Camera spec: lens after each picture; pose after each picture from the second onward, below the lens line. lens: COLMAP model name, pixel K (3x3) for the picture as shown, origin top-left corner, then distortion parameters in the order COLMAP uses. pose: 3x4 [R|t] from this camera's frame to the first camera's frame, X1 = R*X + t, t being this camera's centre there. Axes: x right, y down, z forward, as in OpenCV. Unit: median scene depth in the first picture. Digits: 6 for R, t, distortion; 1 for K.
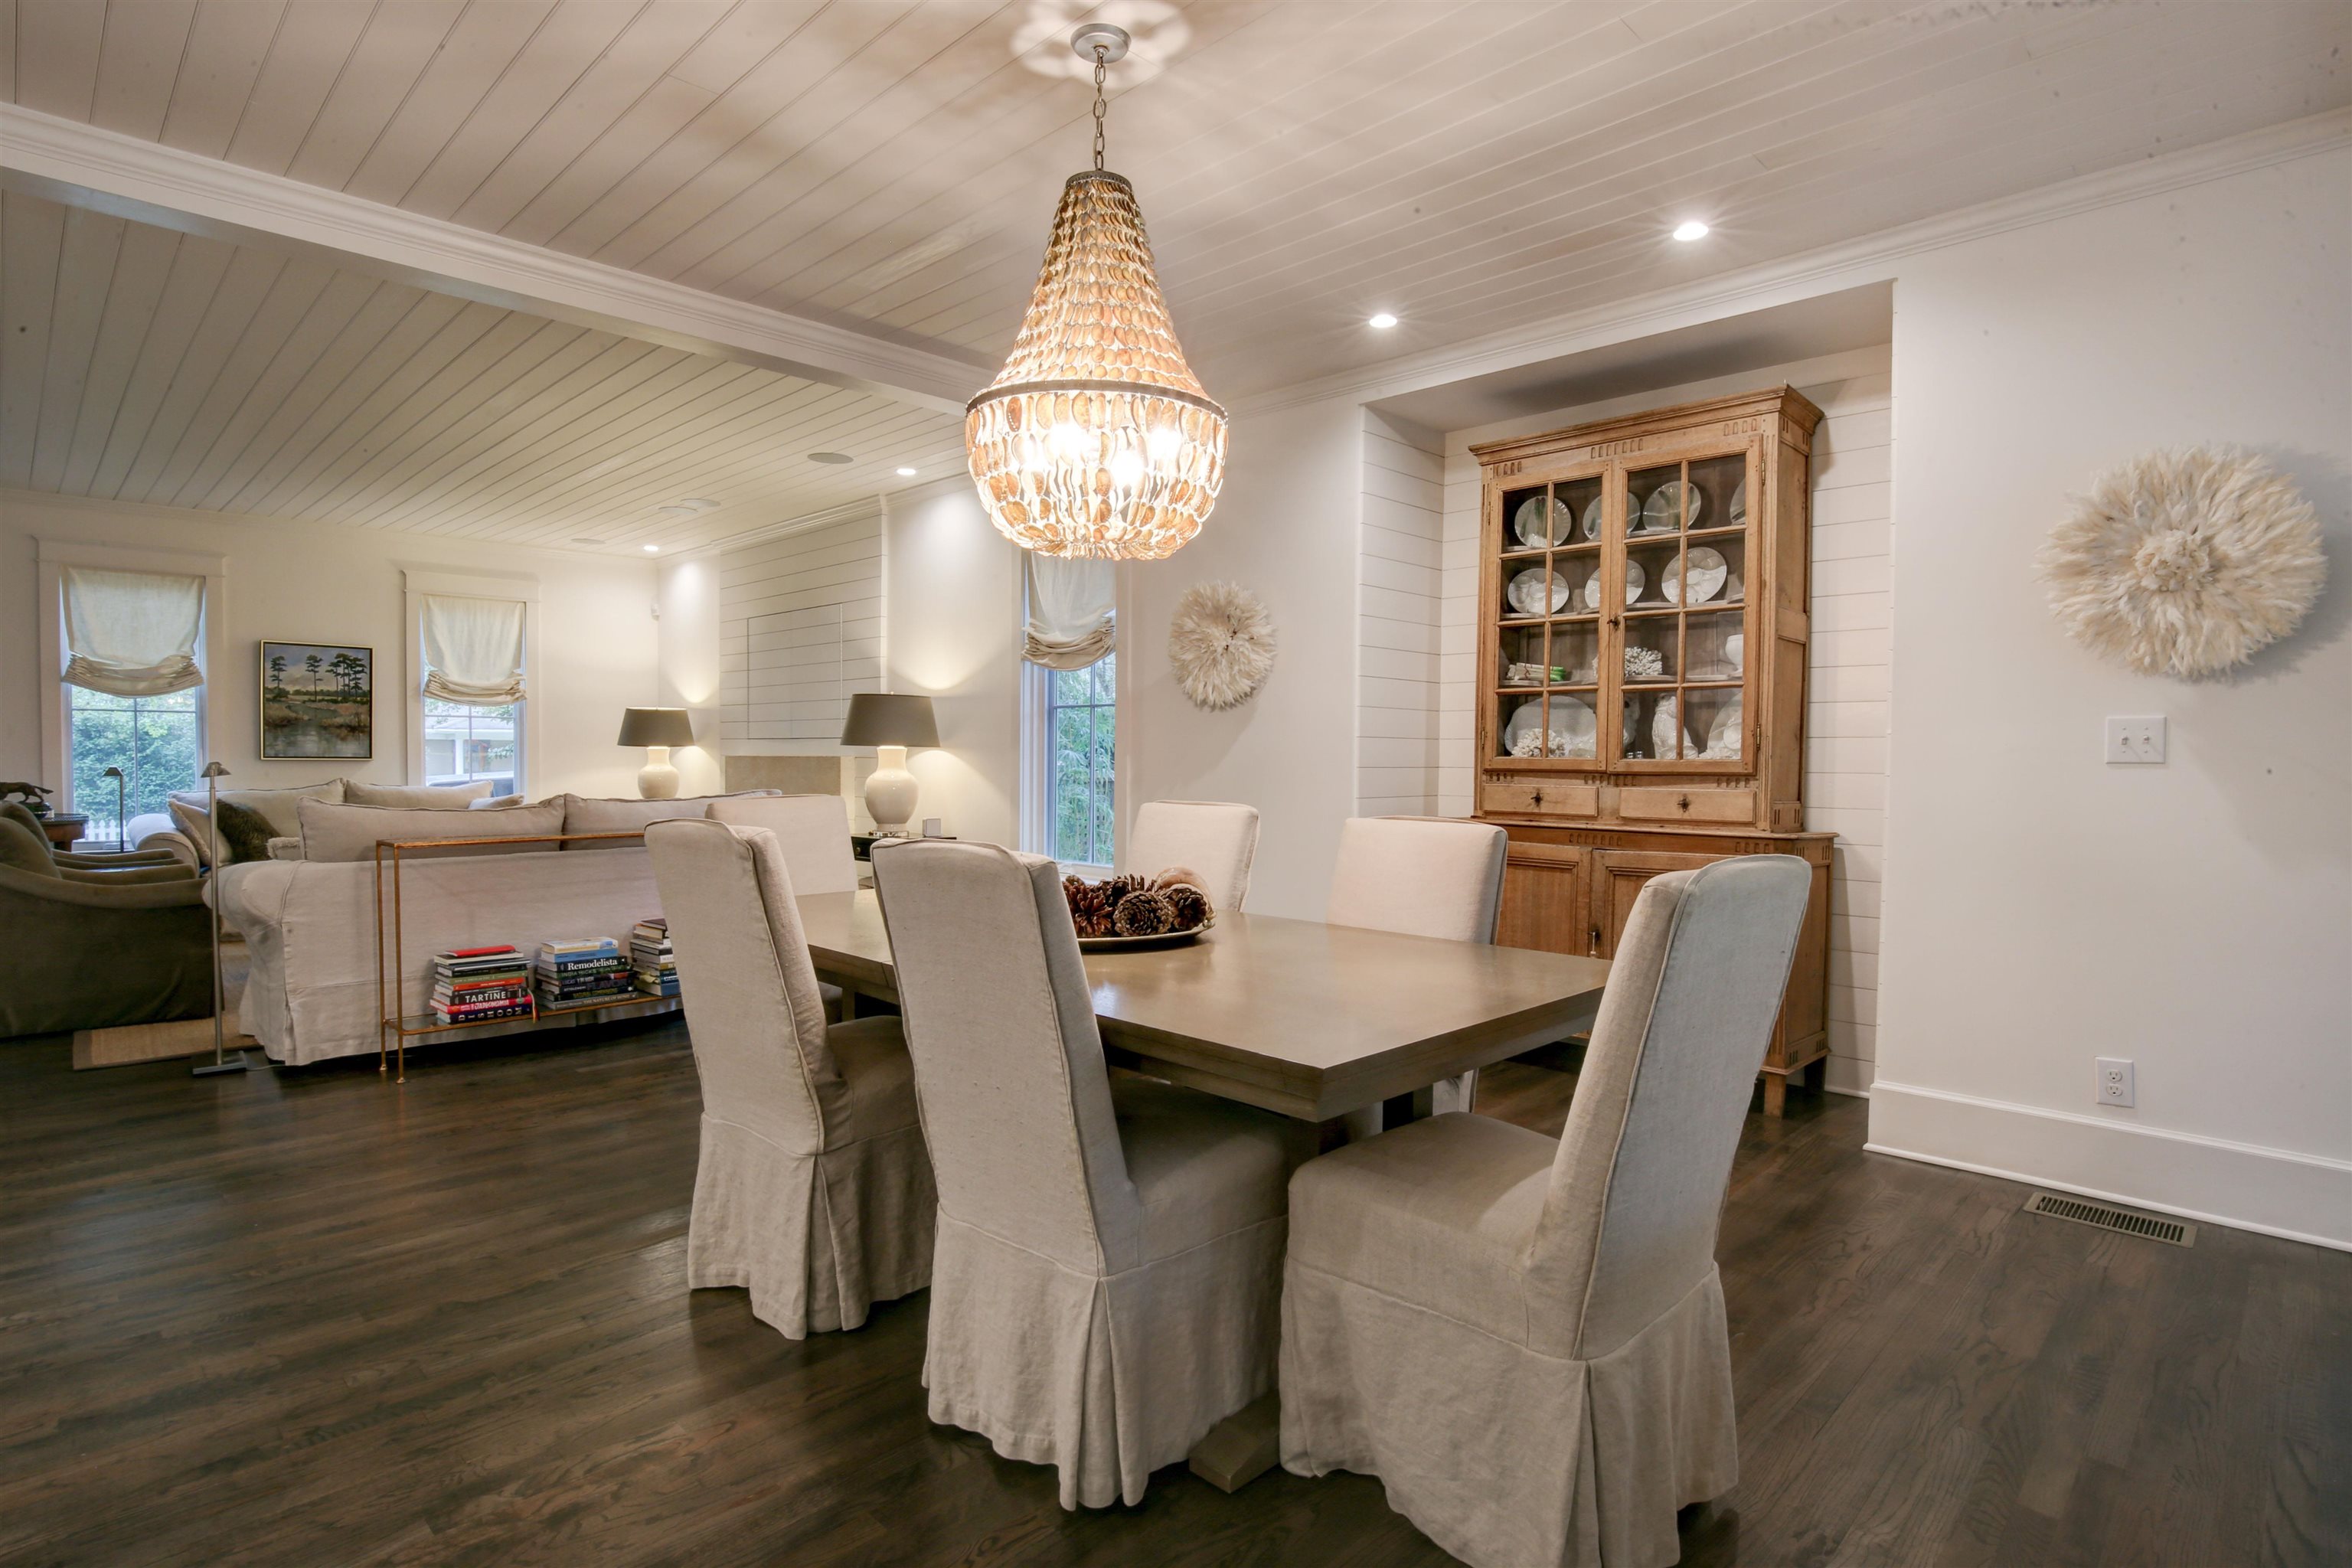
lens RADIAL K [[1185.1, 0, 1183.4], [0, 1185.1, 786.2], [0, 0, 1]] dist [-0.015737, -0.000330]
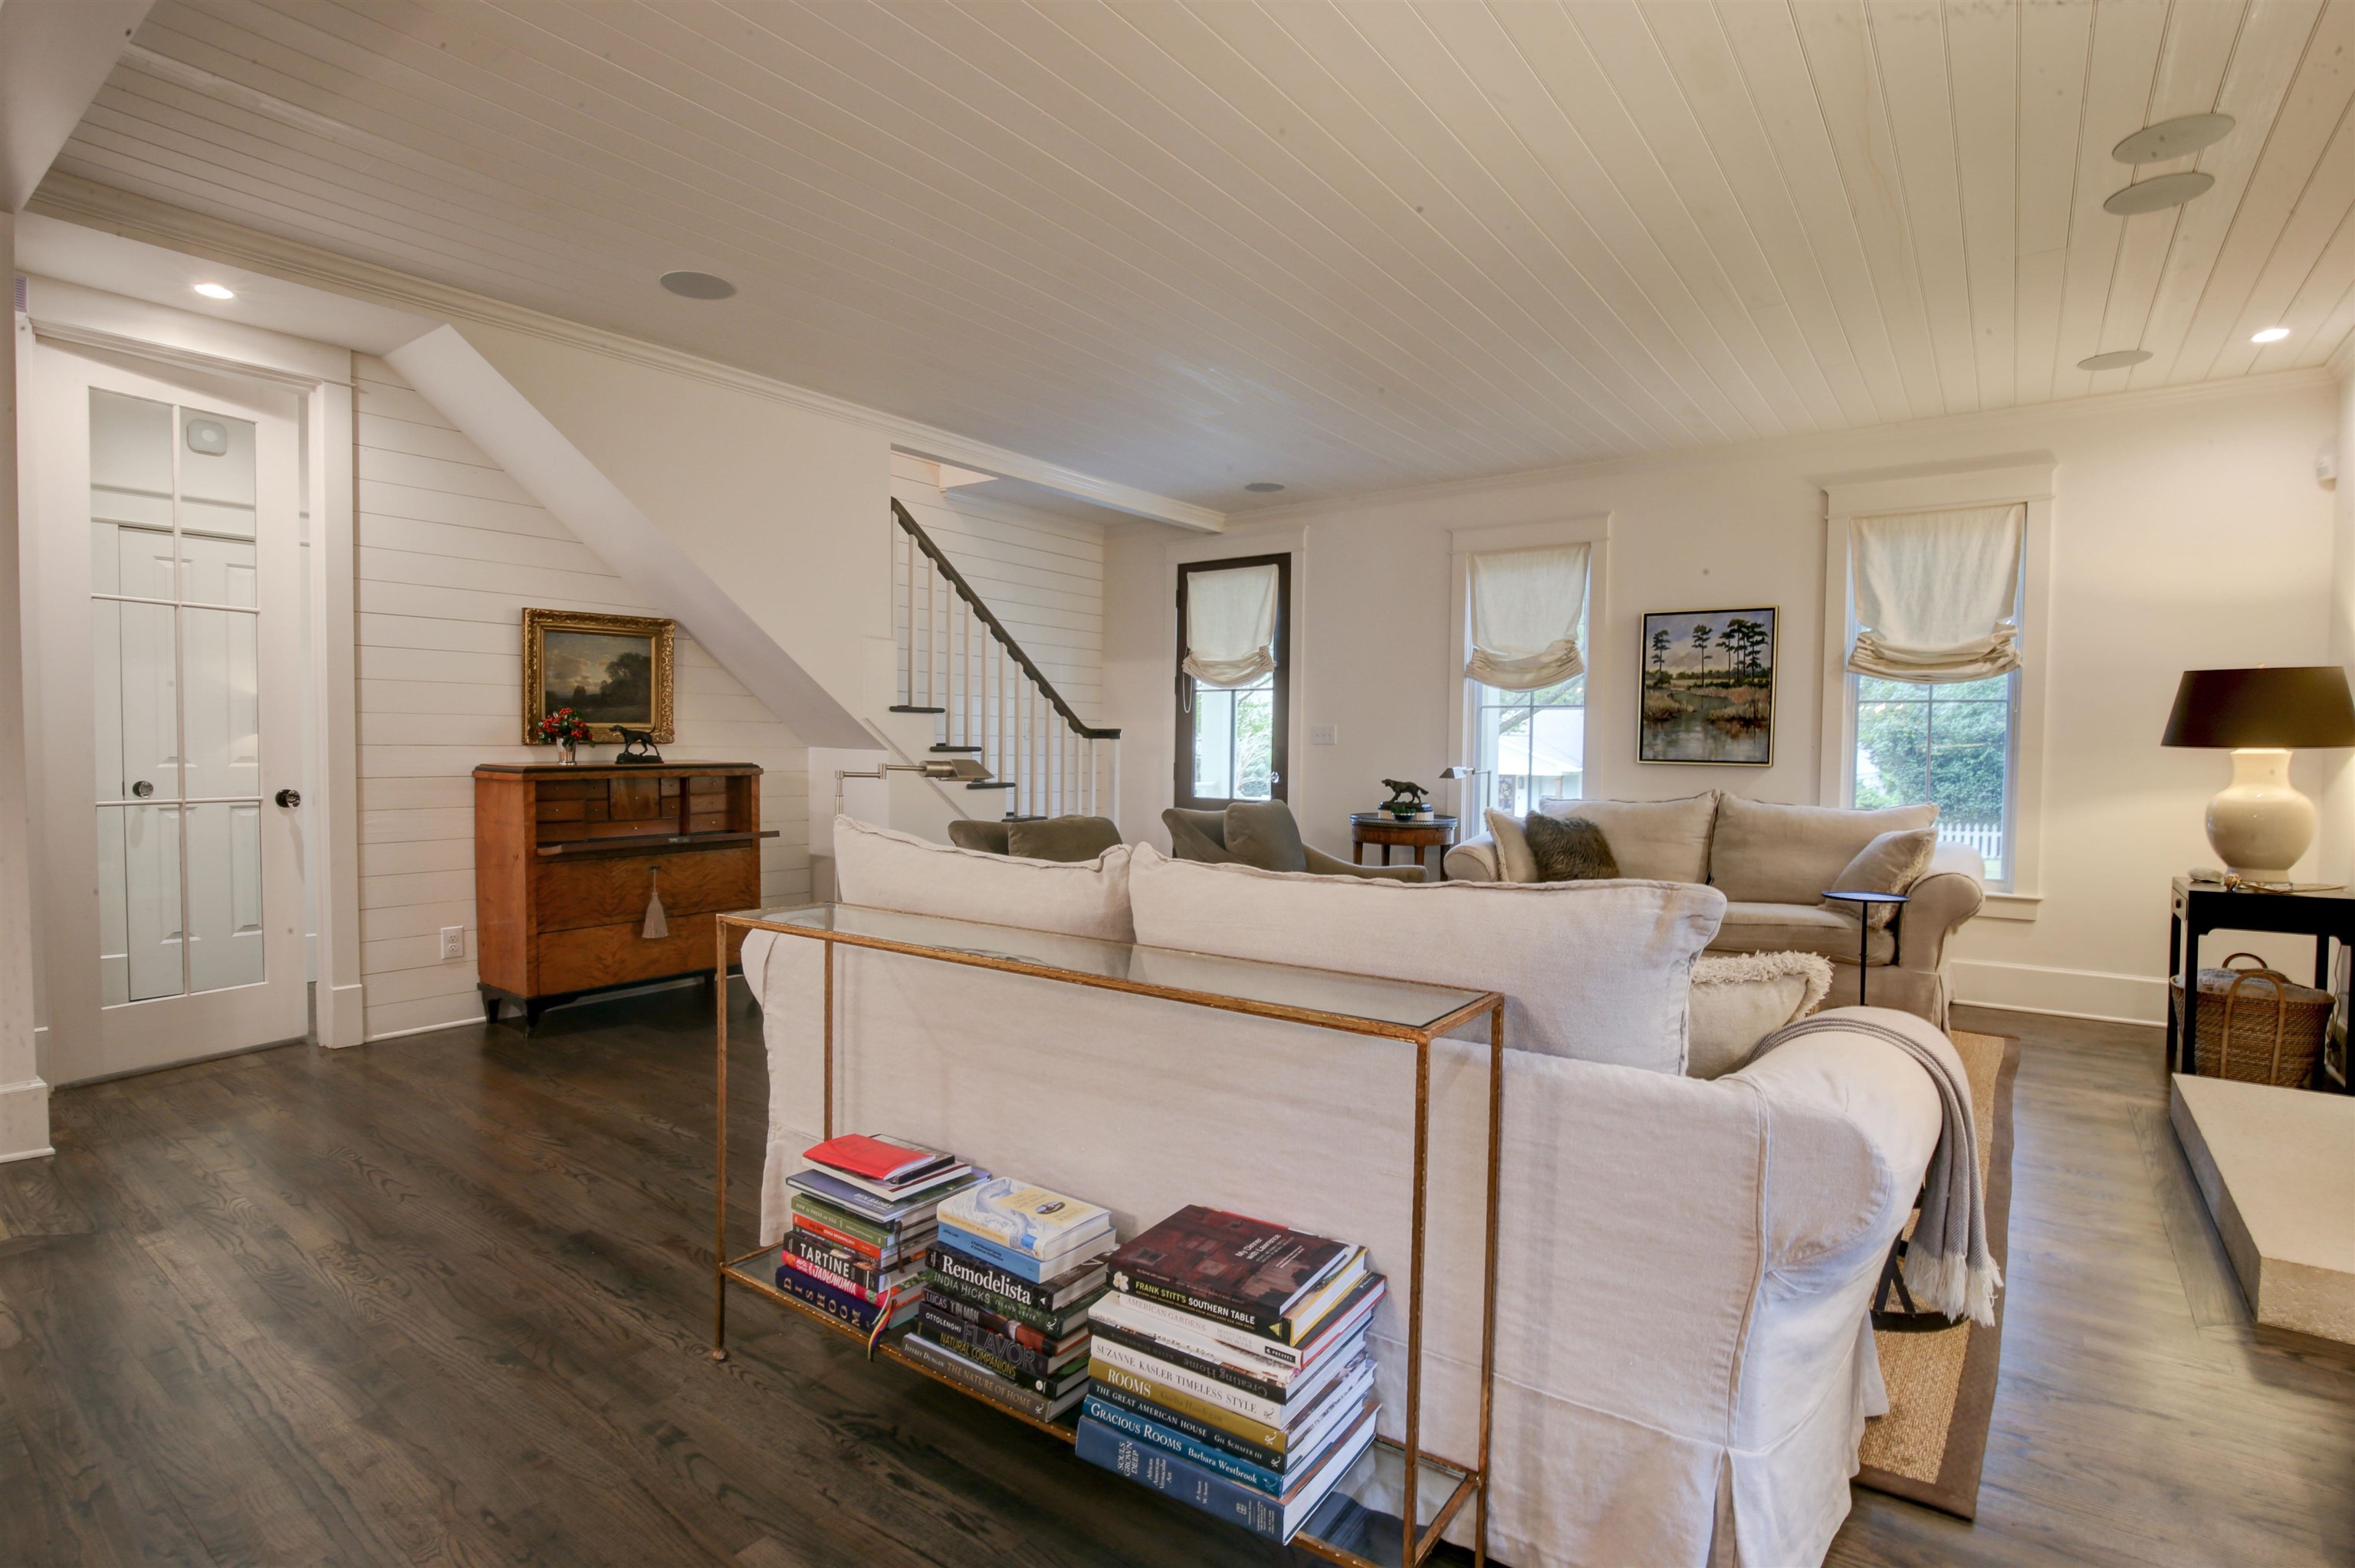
lens RADIAL K [[1132.2, 0, 1183.8], [0, 1132.2, 786.1], [0, 0, 1]] dist [-0.018280, 0.000415]
pose [[0.142471, 0.033451, -0.989234, -0.070331], [-0.040554, 0.998787, 0.027933, -0.015368], [0.988968, 0.036138, 0.143654, 0.571732]]
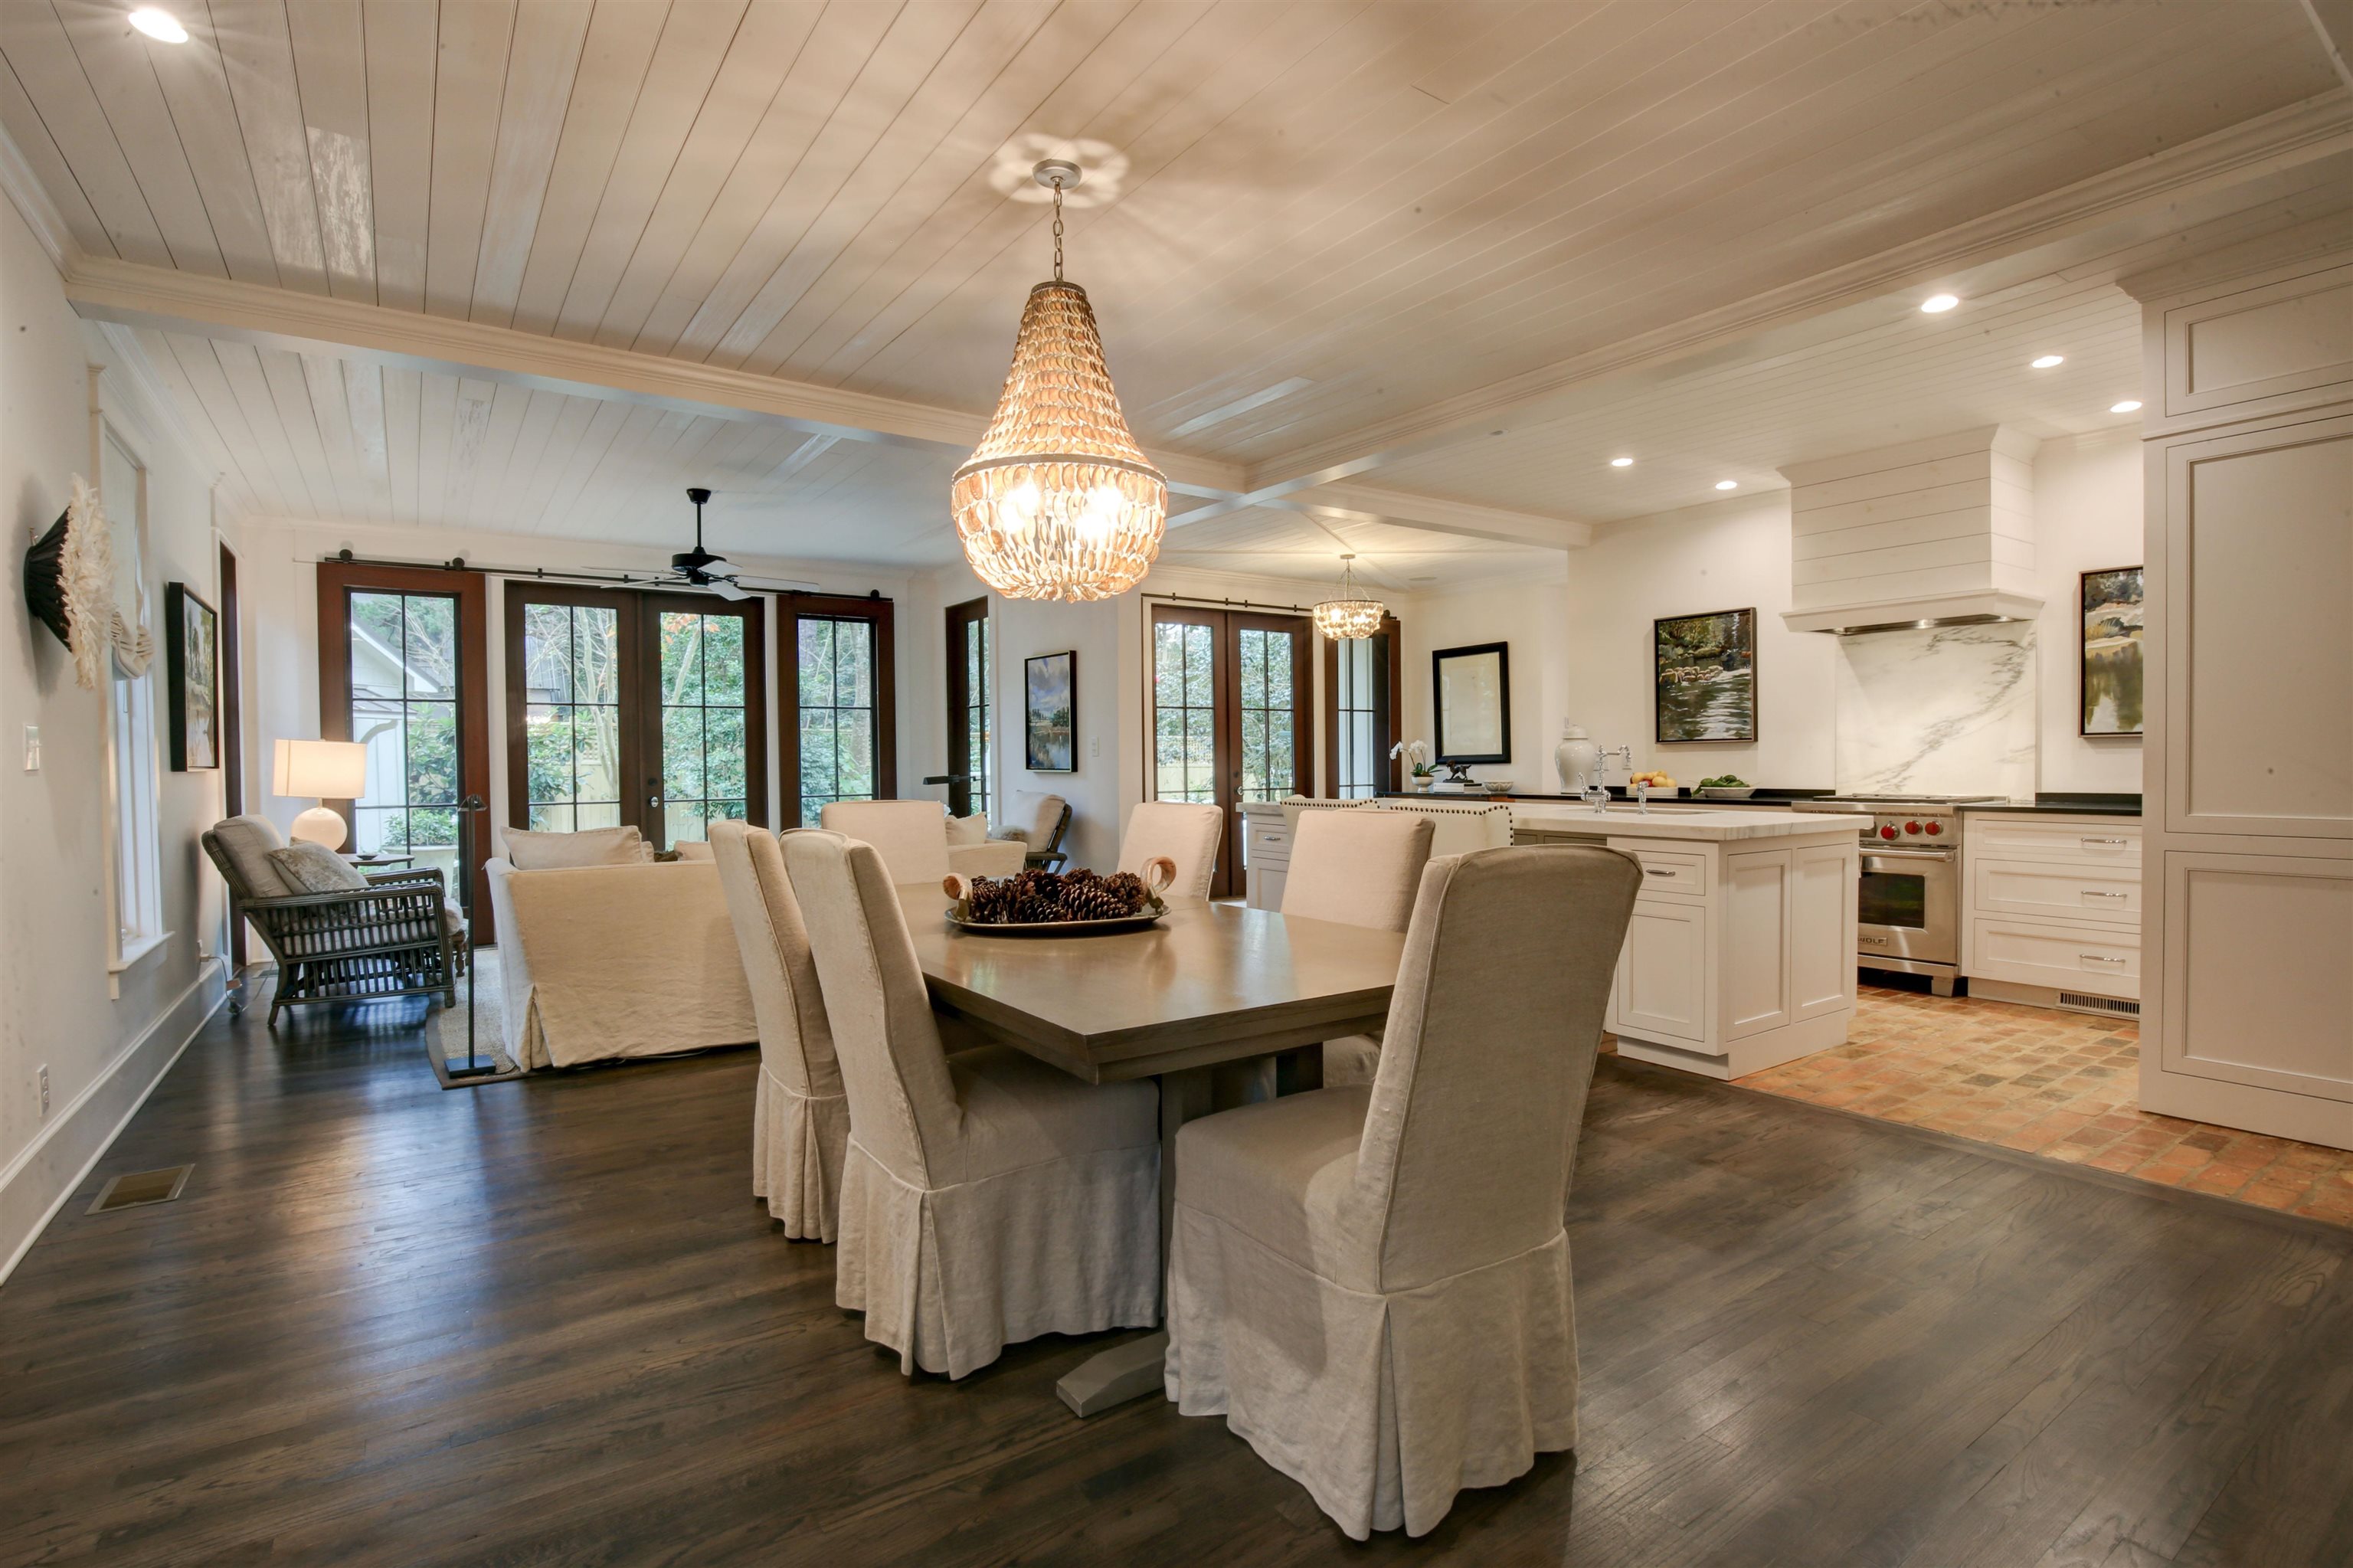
lens RADIAL K [[1131.5, 0, 1183.5], [0, 1131.5, 780.4], [0, 0, 1]] dist [-0.018280, 0.000415]
pose [[-0.981581, -0.001749, 0.191036, -0.129571], [0.008151, 0.998664, 0.051025, -0.020864], [-0.190870, 0.051642, -0.980256, 0.661626]]
